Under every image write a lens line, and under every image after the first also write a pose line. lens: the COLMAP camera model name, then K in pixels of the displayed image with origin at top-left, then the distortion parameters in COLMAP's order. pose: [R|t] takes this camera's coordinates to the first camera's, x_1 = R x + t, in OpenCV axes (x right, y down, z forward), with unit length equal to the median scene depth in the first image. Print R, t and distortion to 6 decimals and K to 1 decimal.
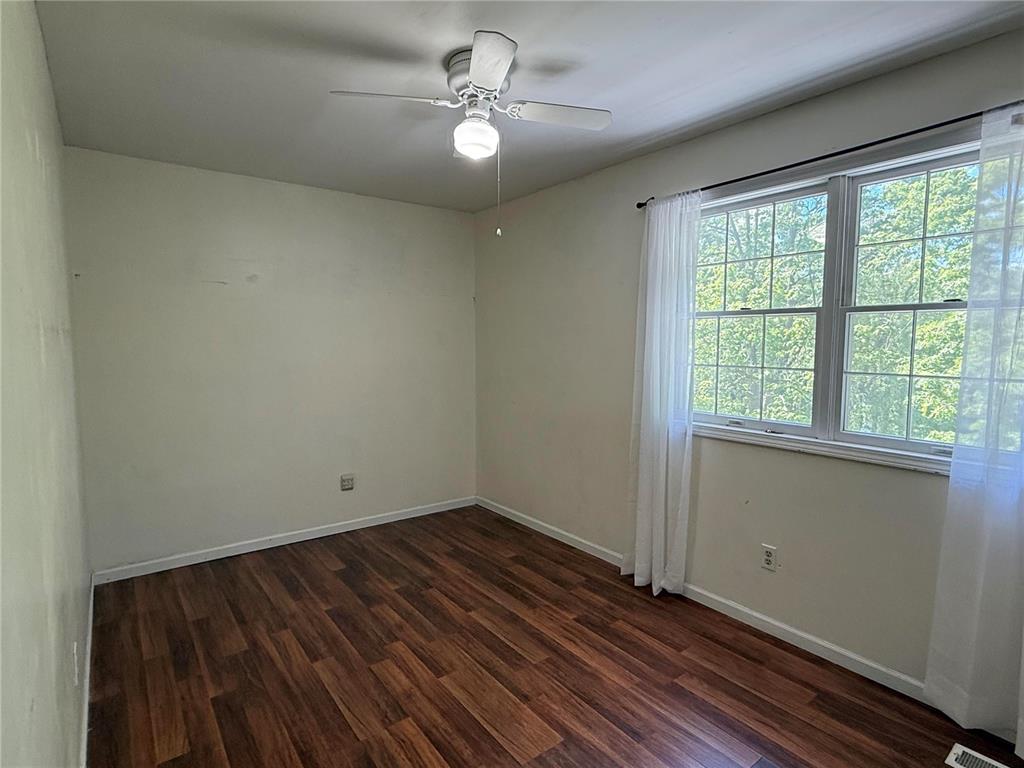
lens RADIAL K [[543.7, 0, 512.0], [0, 543.7, 384.0], [0, 0, 1]] dist [-0.004311, 0.000257]
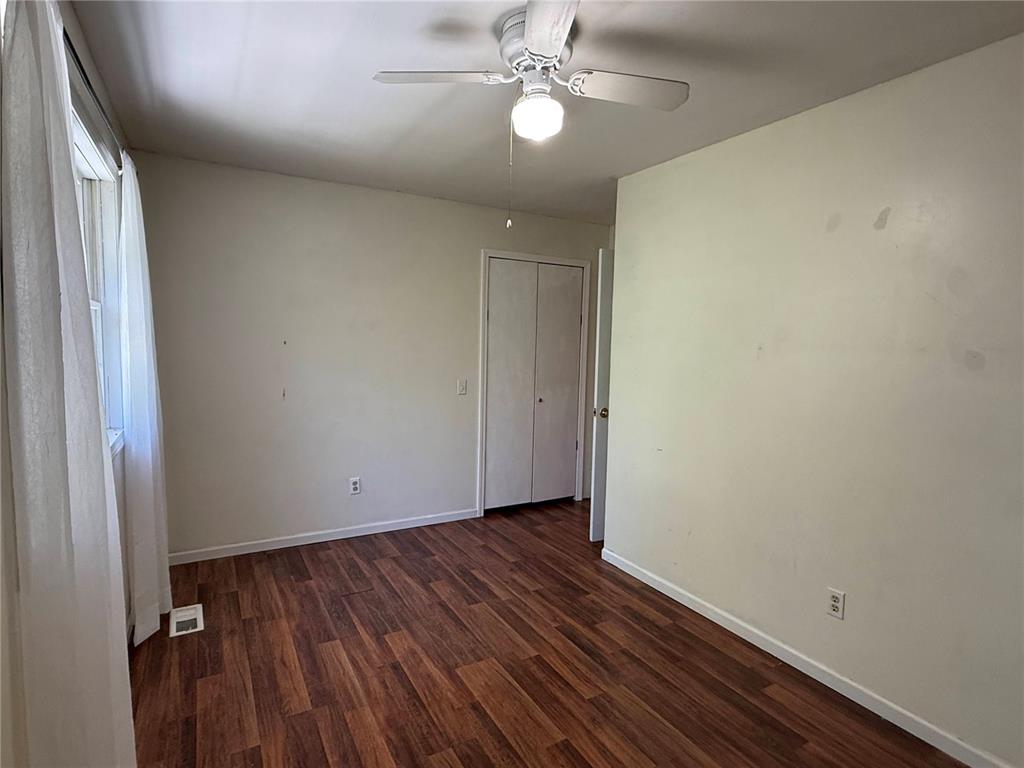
lens RADIAL K [[543.7, 0, 512.0], [0, 543.7, 384.0], [0, 0, 1]] dist [-0.004311, 0.000257]
pose [[-0.991845, -0.037013, 0.121957, -0.141036], [-0.015585, 0.984943, 0.172177, -0.173828], [-0.126494, 0.168873, -0.977487, 1.855744]]
